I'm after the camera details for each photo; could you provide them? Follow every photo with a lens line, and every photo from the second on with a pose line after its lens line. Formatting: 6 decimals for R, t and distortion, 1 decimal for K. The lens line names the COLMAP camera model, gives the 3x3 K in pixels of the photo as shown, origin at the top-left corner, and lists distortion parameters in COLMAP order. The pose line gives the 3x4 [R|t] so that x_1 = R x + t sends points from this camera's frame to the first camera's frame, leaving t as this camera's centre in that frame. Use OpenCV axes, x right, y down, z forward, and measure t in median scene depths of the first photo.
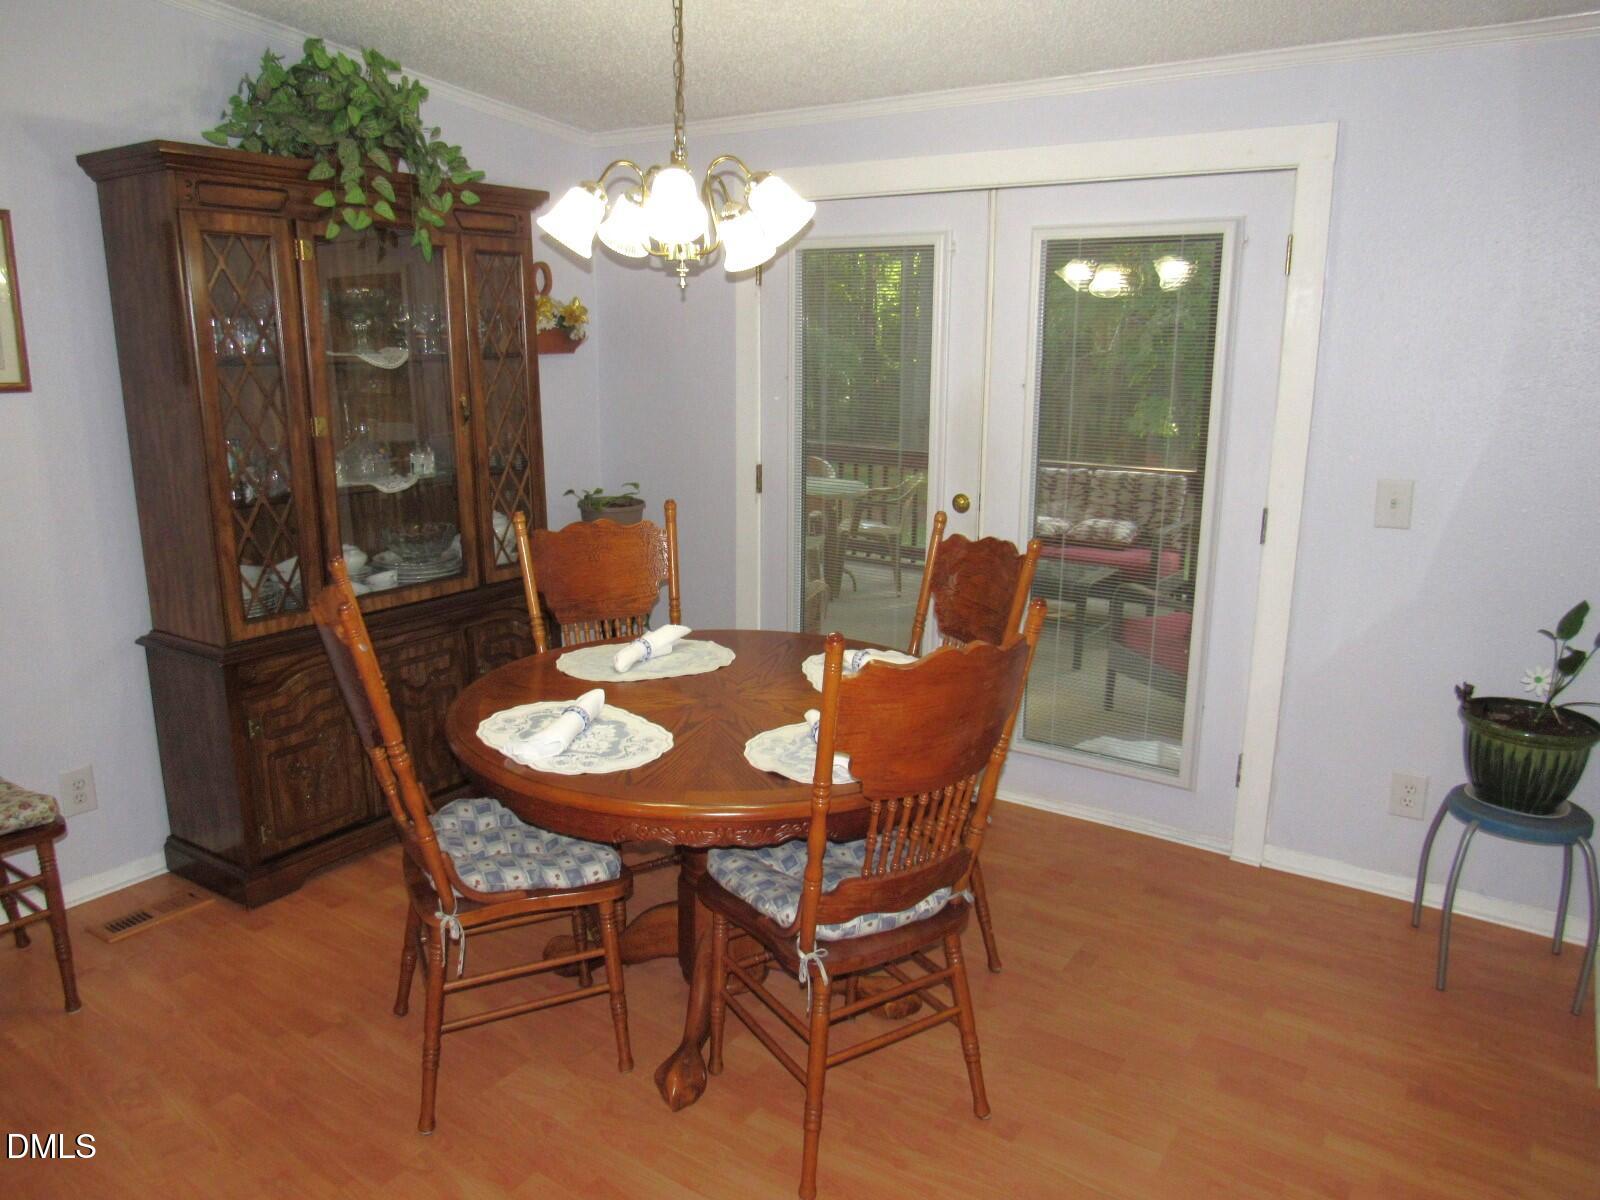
lens RADIAL K [[1148.2, 0, 802.1], [0, 1148.2, 601.3], [0, 0, 1]] dist [-0.018272, 0.011907]
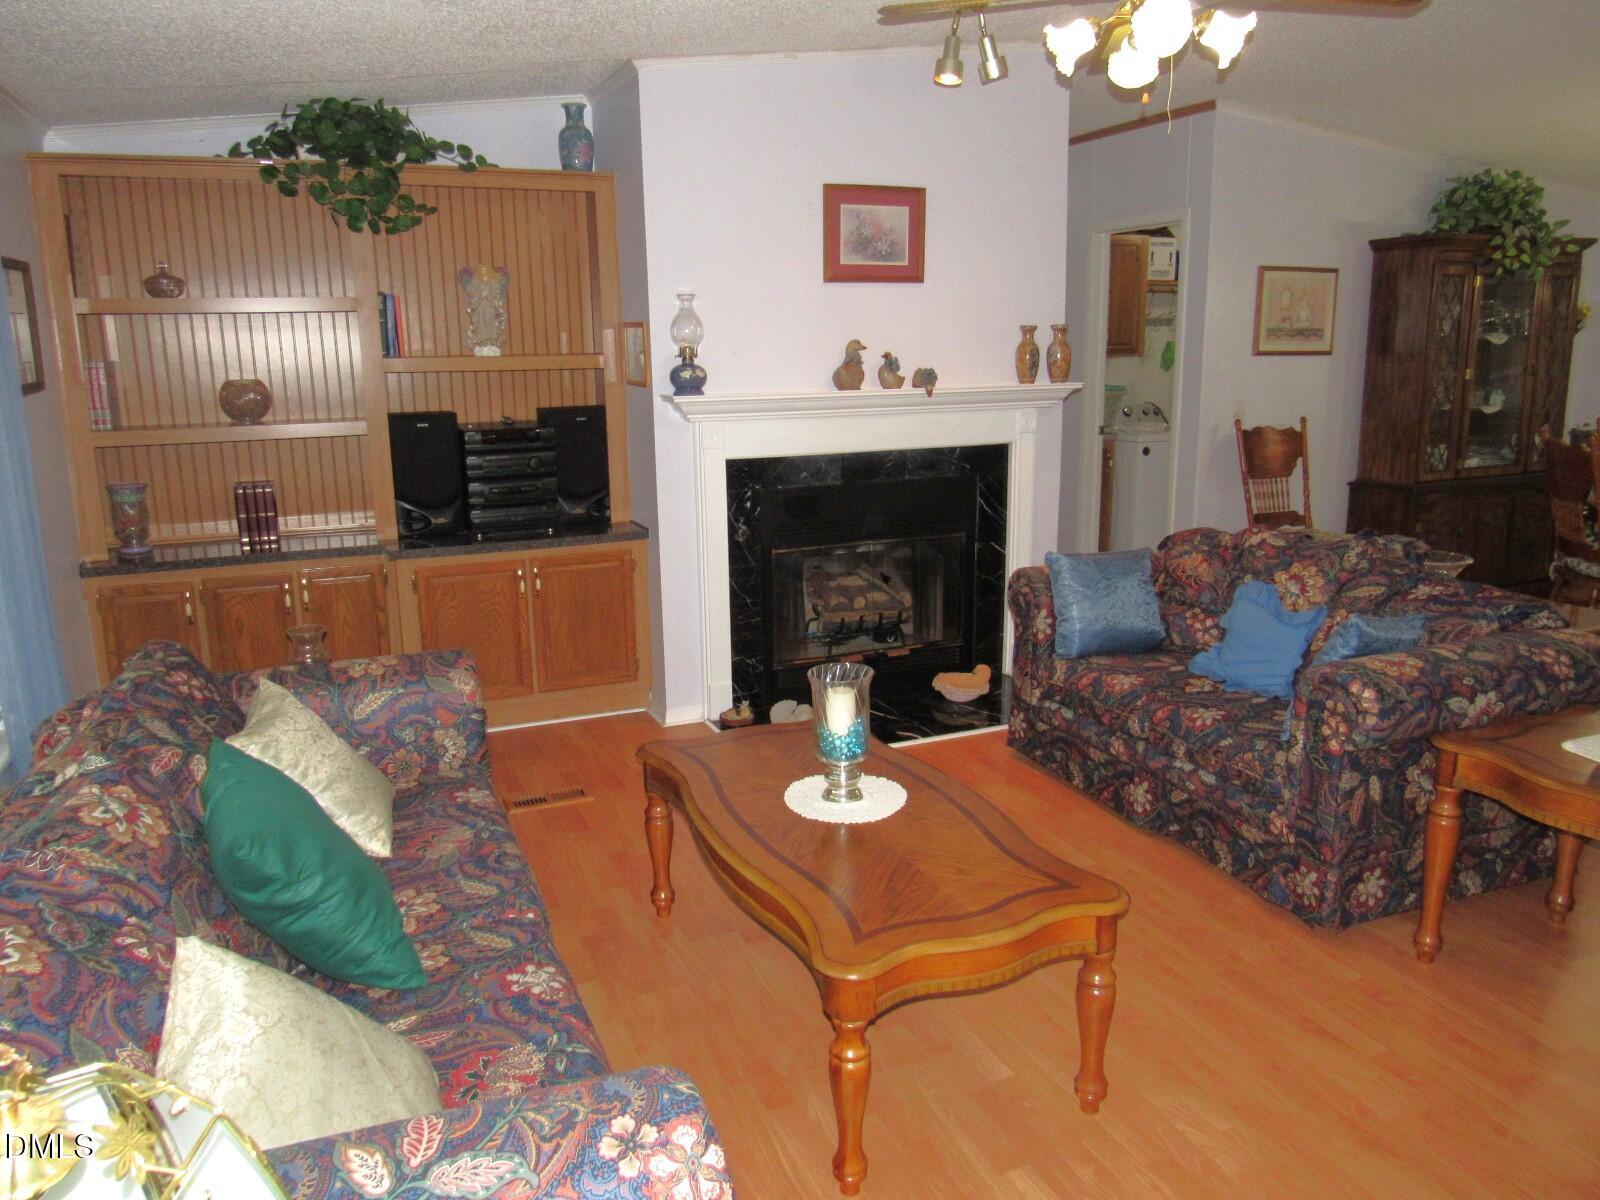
lens RADIAL K [[1148.2, 0, 797.6], [0, 1148.2, 597.2], [0, 0, 1]] dist [-0.018272, 0.011907]
pose [[0.848547, 0.089693, -0.521462, -0.355127], [-0.096236, 0.995252, 0.014585, 0.304593], [0.520294, 0.037807, 0.853150, -1.218127]]
